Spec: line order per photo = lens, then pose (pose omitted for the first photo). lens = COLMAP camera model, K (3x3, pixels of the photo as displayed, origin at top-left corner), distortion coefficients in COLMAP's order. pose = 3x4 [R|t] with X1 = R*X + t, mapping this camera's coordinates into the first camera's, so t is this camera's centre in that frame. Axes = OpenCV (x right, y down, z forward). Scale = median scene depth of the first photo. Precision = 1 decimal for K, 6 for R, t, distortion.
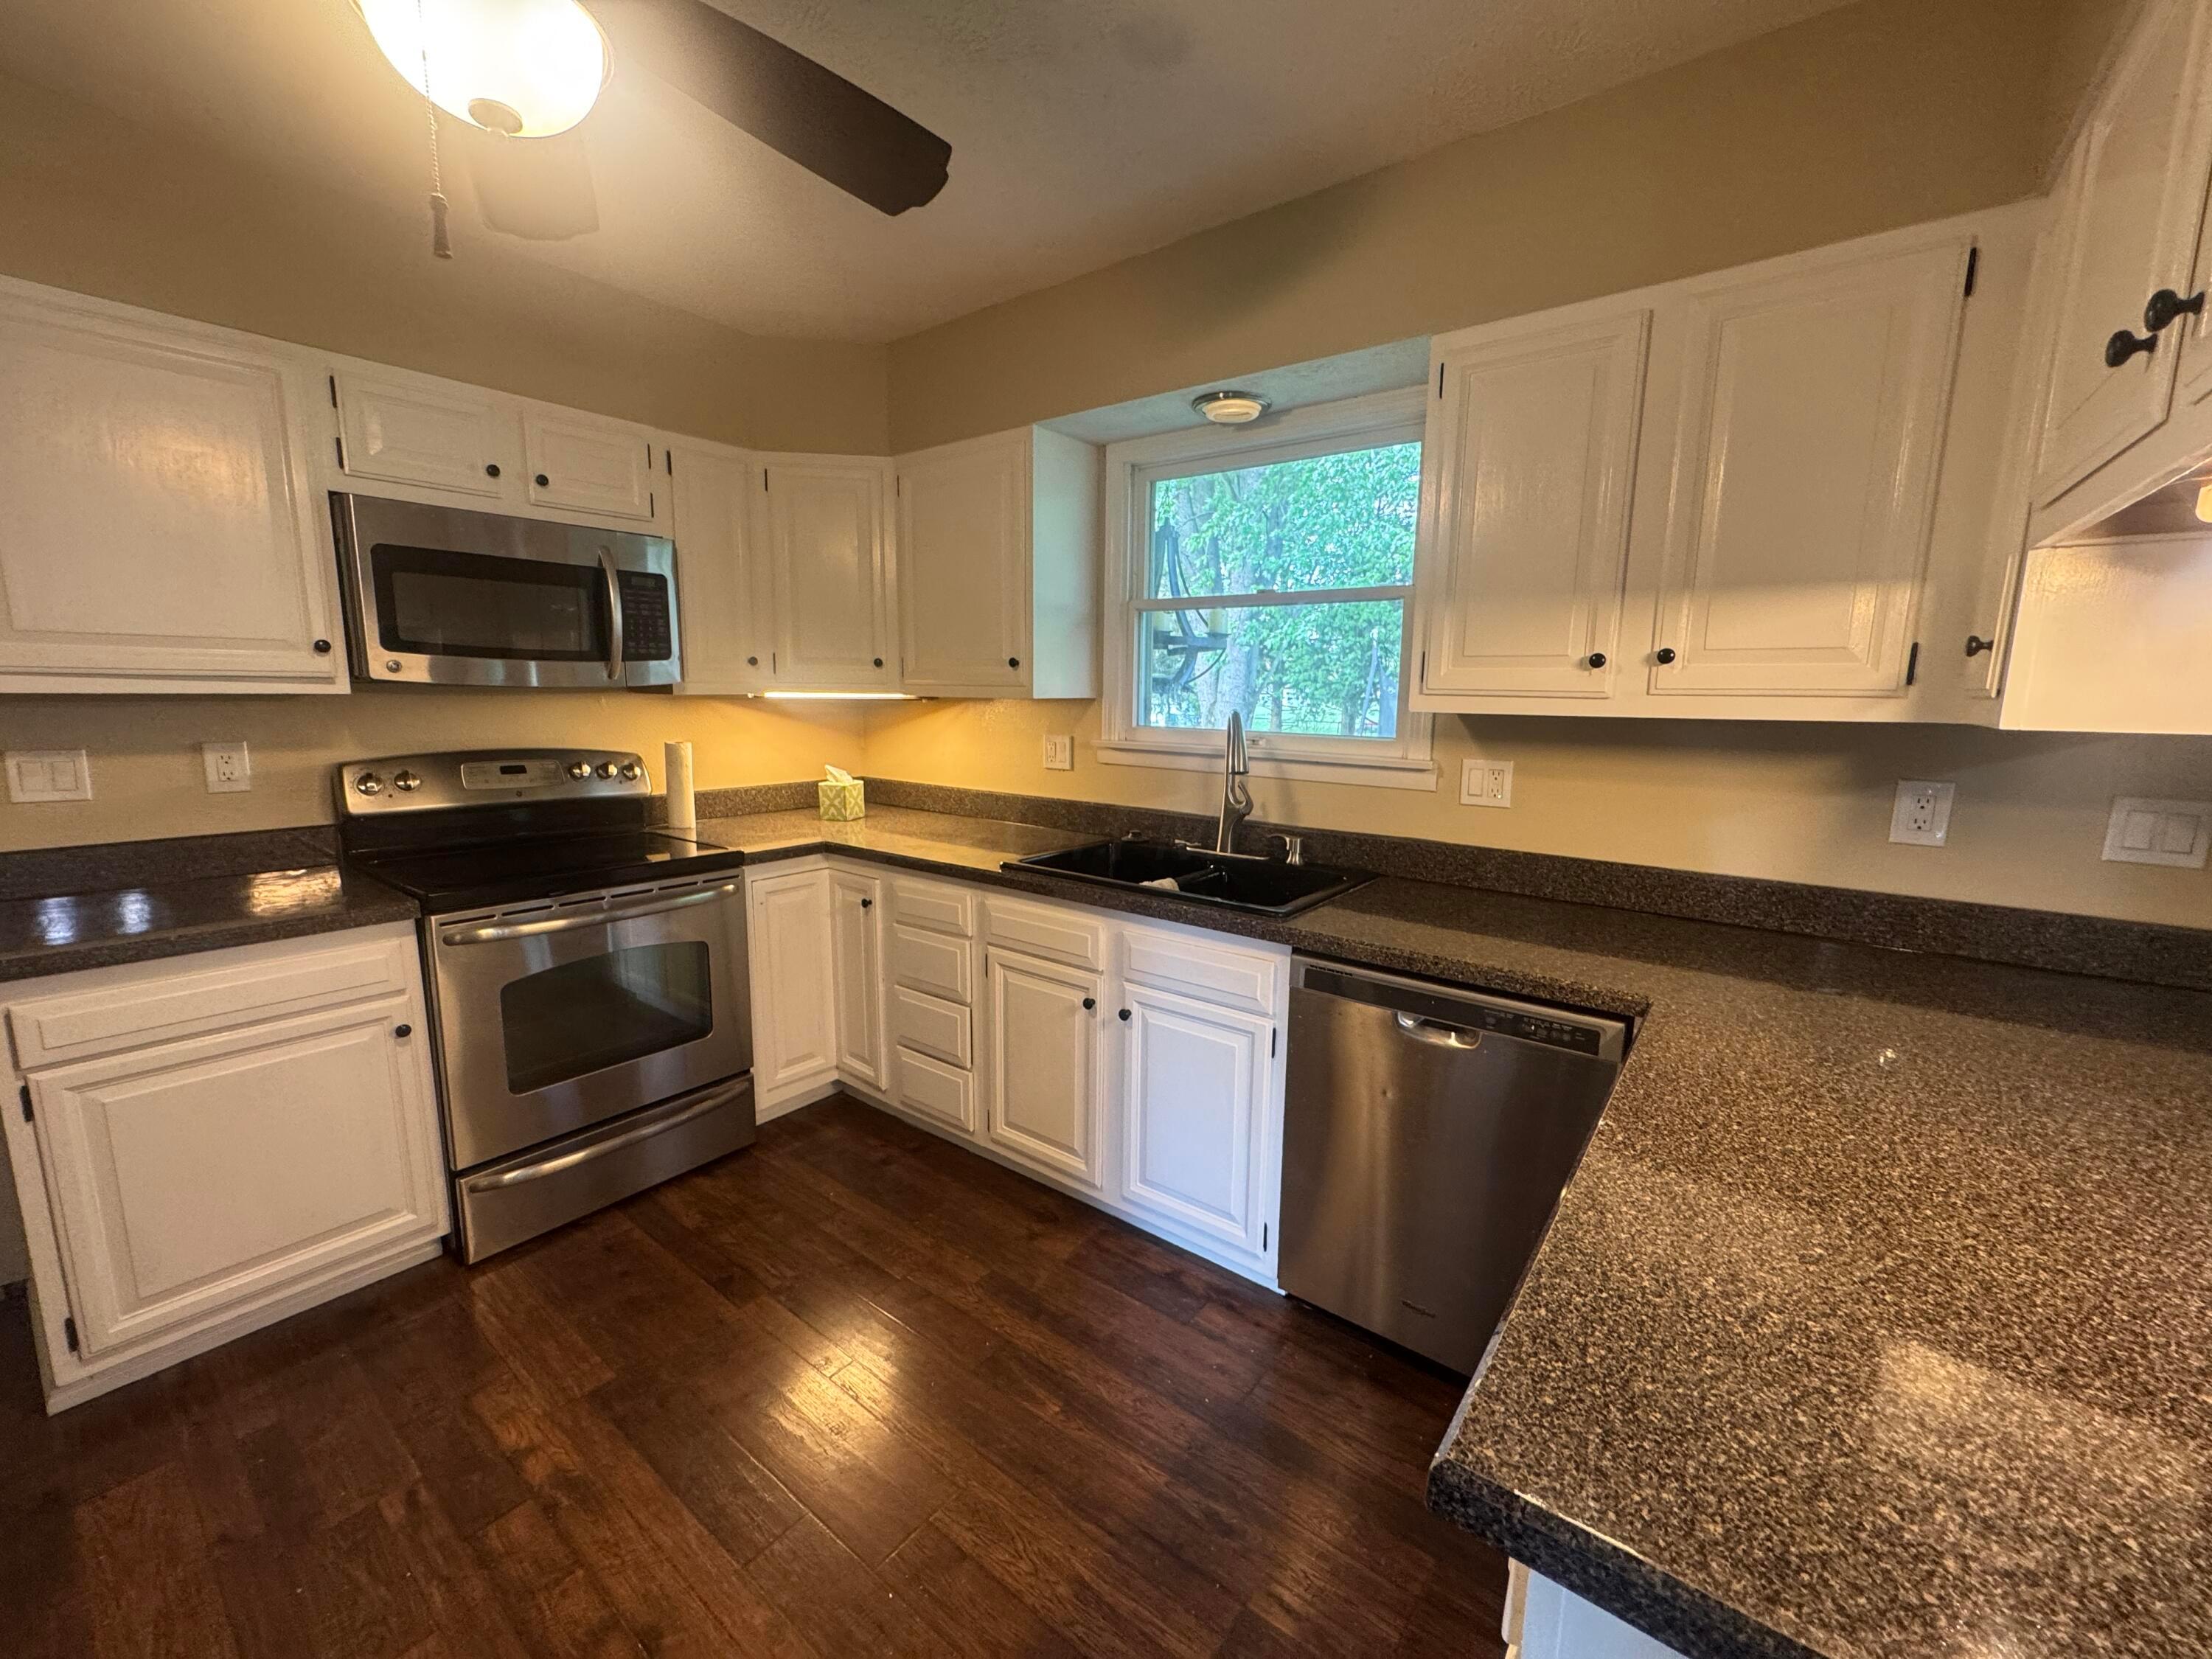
lens RADIAL K [[880.2, 0, 1102.7], [0, 880.2, 829.7], [0, 0, 1]] dist [-0.000983, -0.000035]
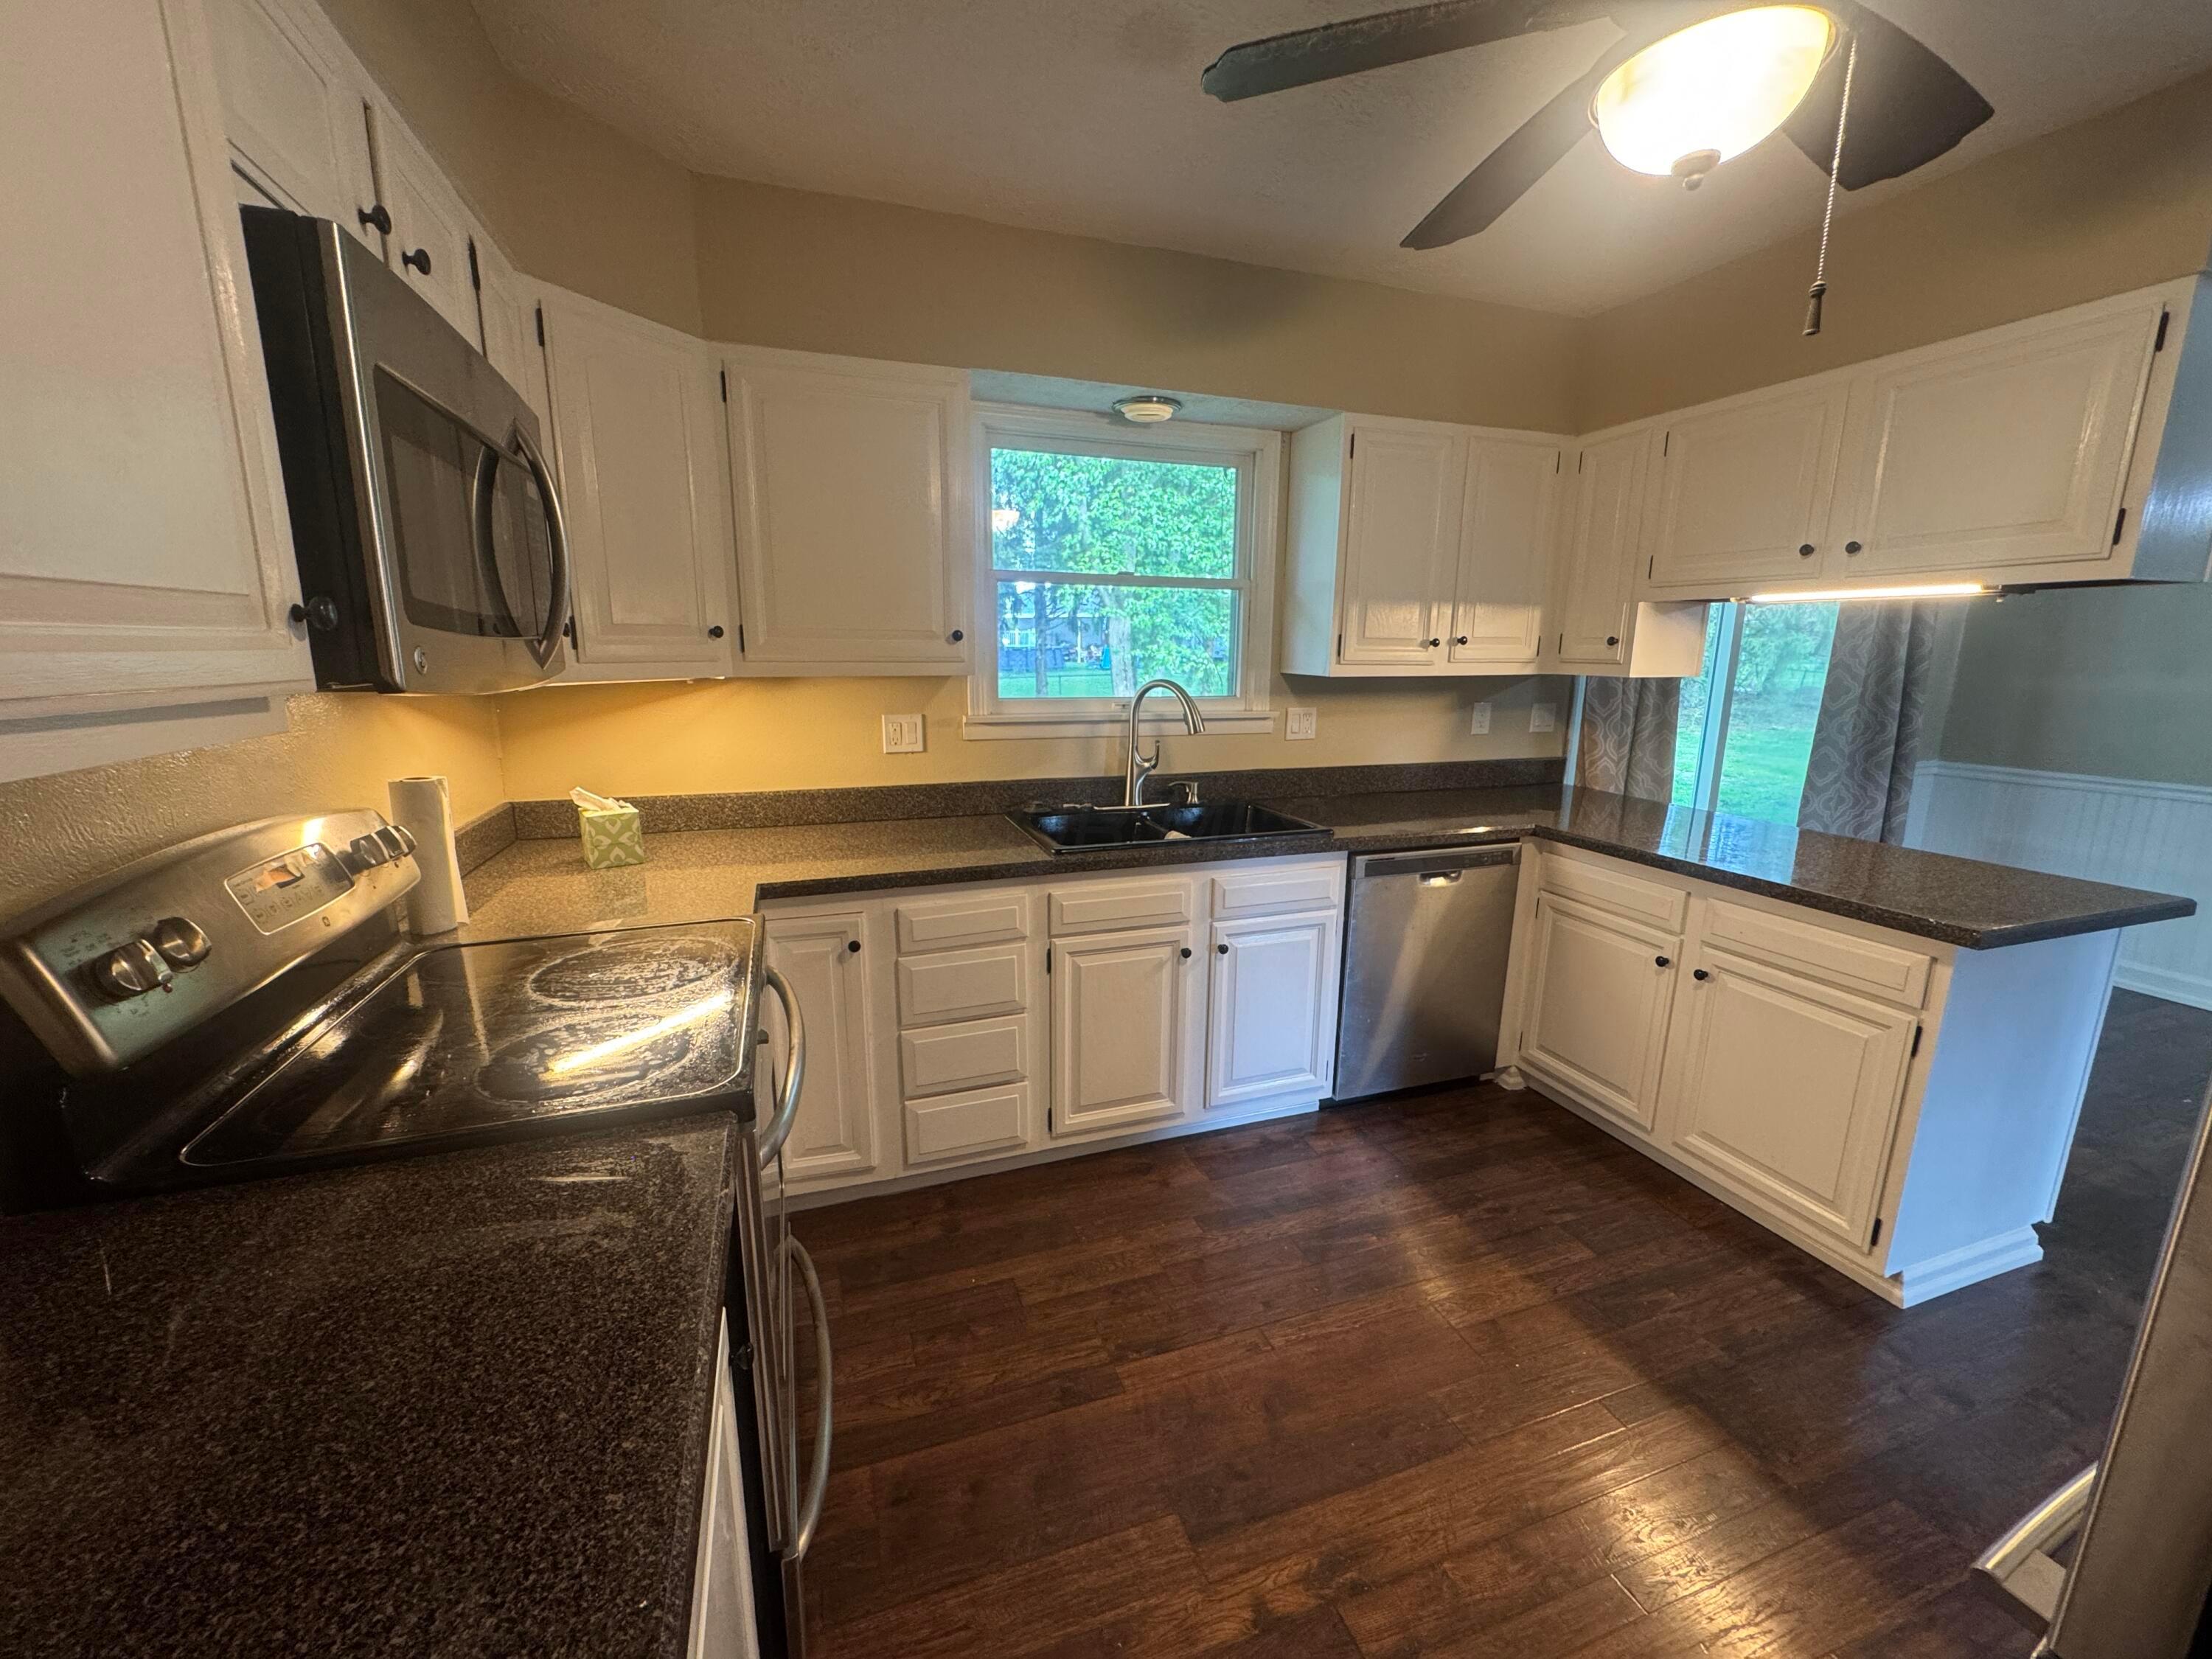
lens RADIAL K [[880.2, 0, 1102.7], [0, 880.2, 829.7], [0, 0, 1]] dist [-0.000983, -0.000035]
pose [[0.547573, -0.179941, 0.817181, -0.811501], [0.134881, 0.982814, 0.126032, -0.091548], [-0.825815, 0.041211, 0.562433, 0.394519]]
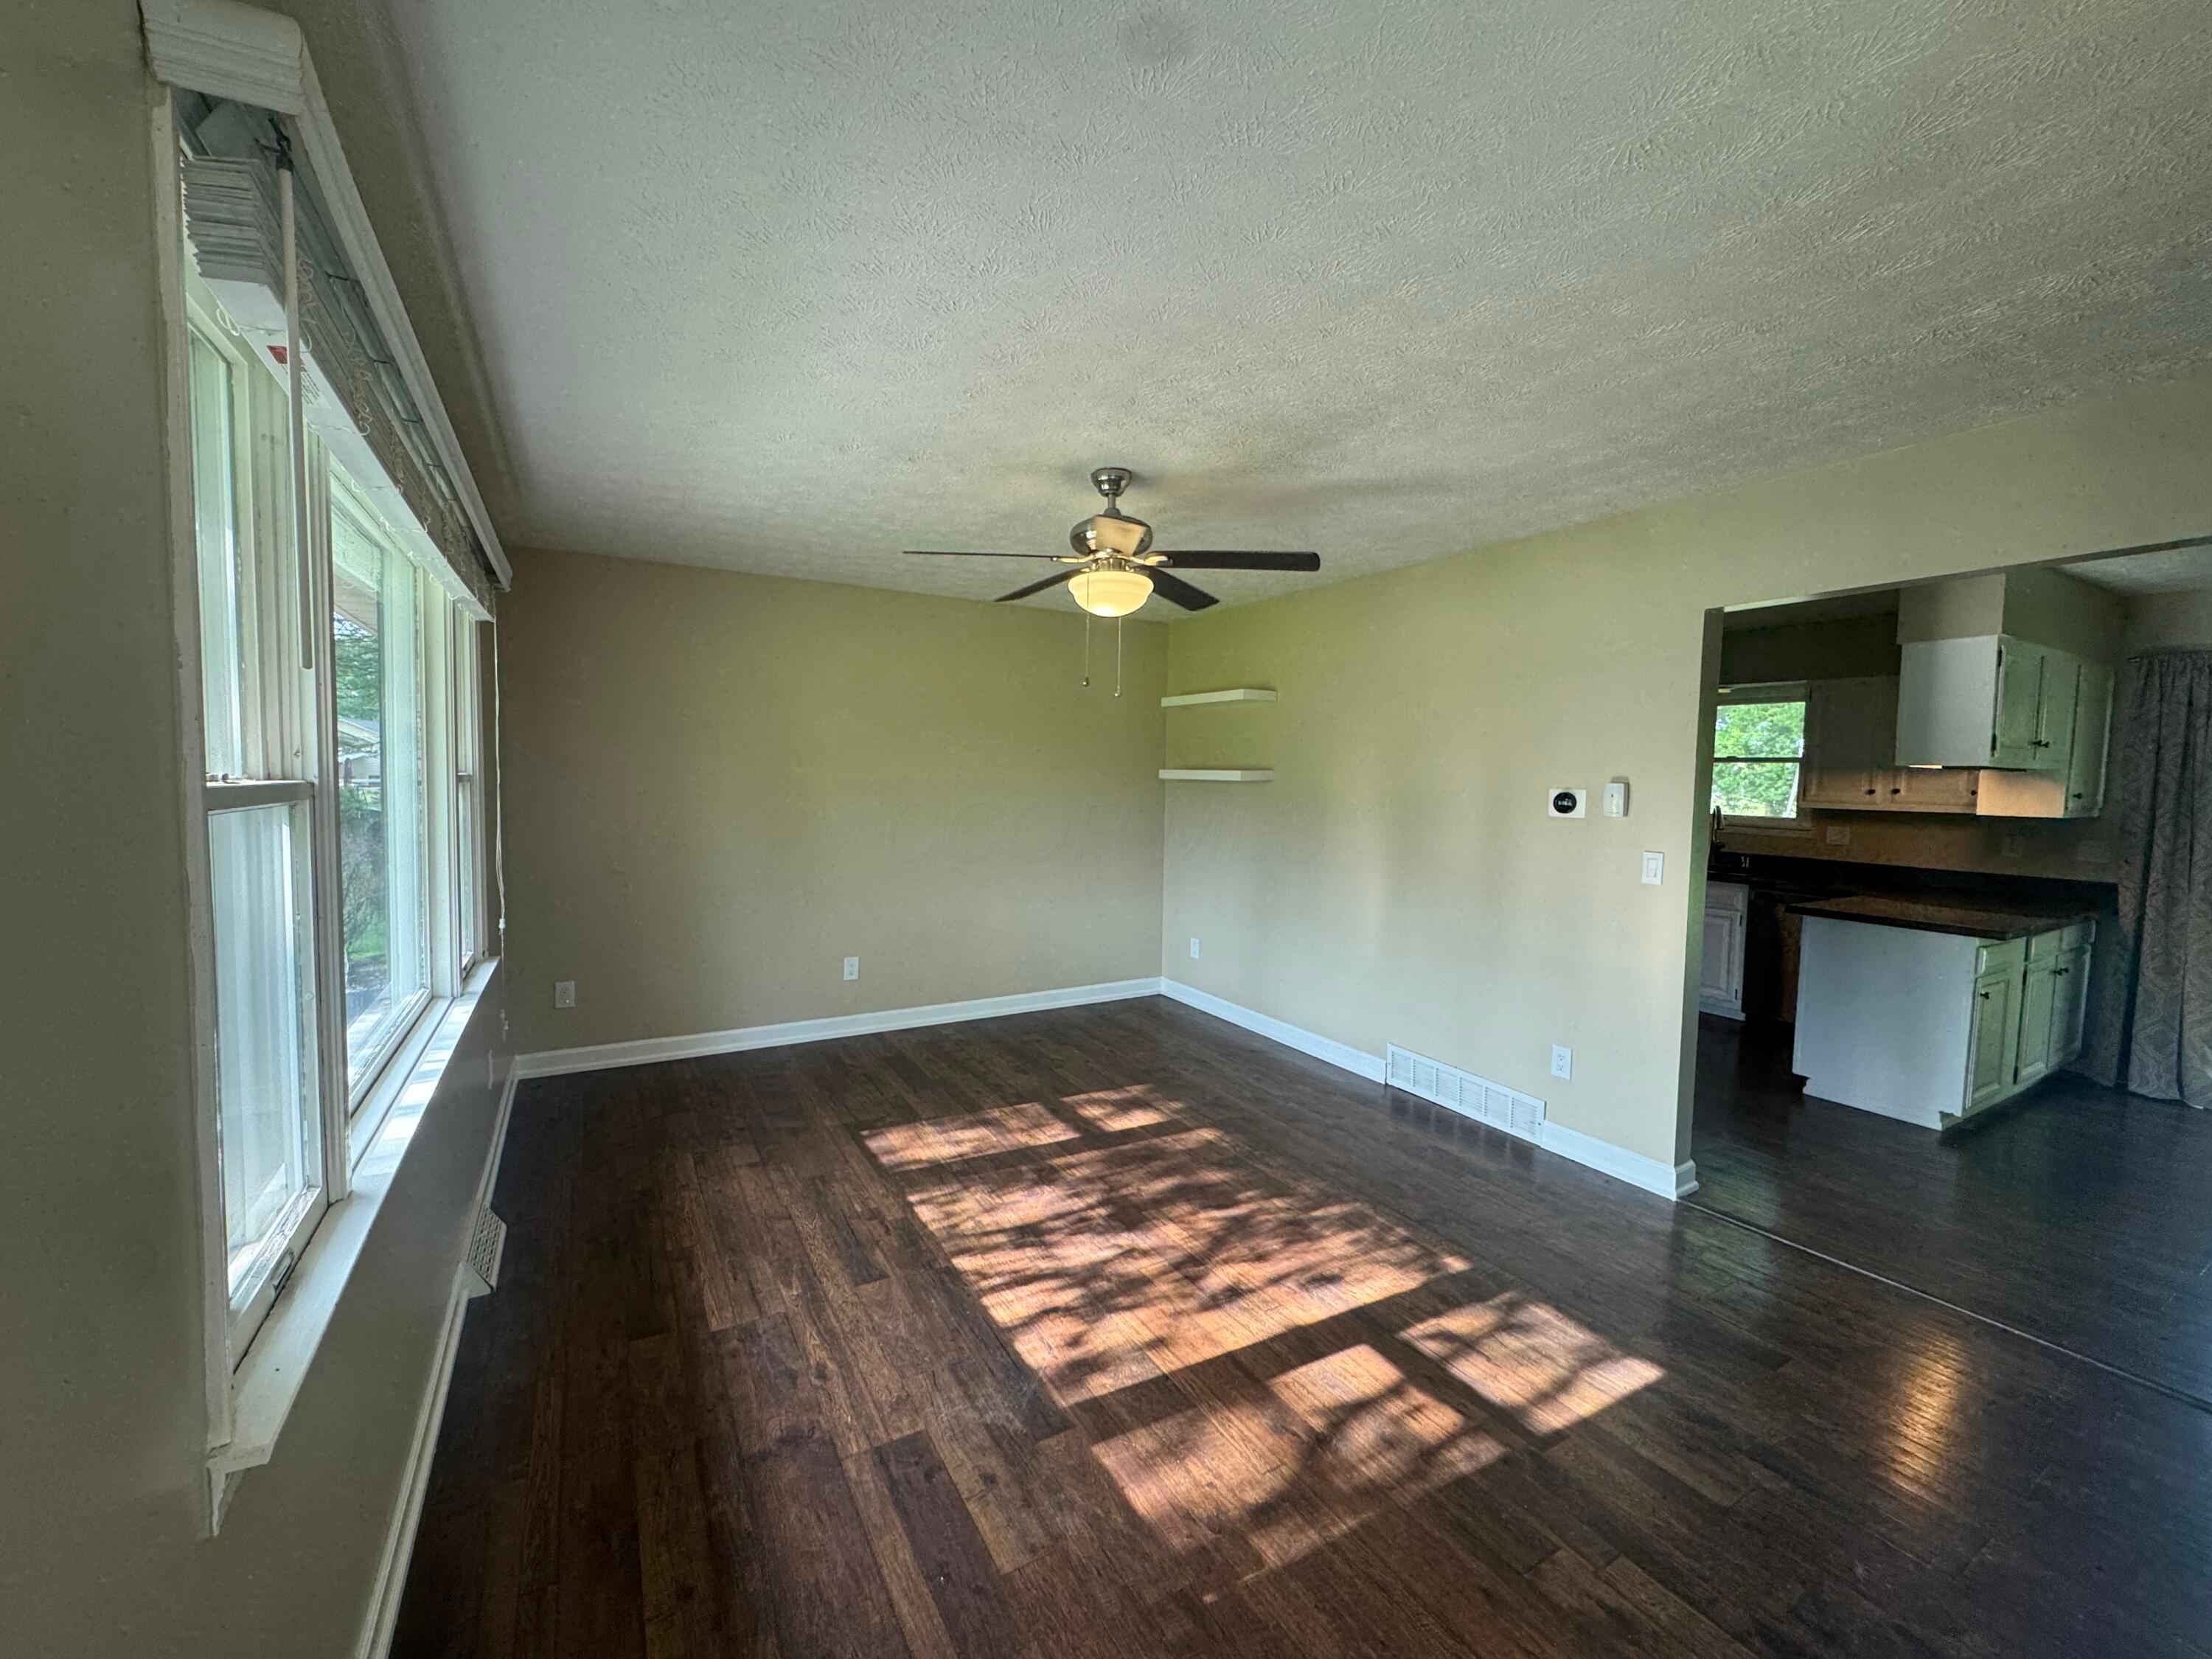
lens RADIAL K [[880.2, 0, 1102.7], [0, 880.2, 829.7], [0, 0, 1]] dist [-0.000983, -0.000035]
pose [[0.928176, 0.028407, -0.371056, -0.509929], [-0.064601, 0.994243, -0.085480, 0.244204], [0.366491, 0.103311, 0.924668, -1.832054]]
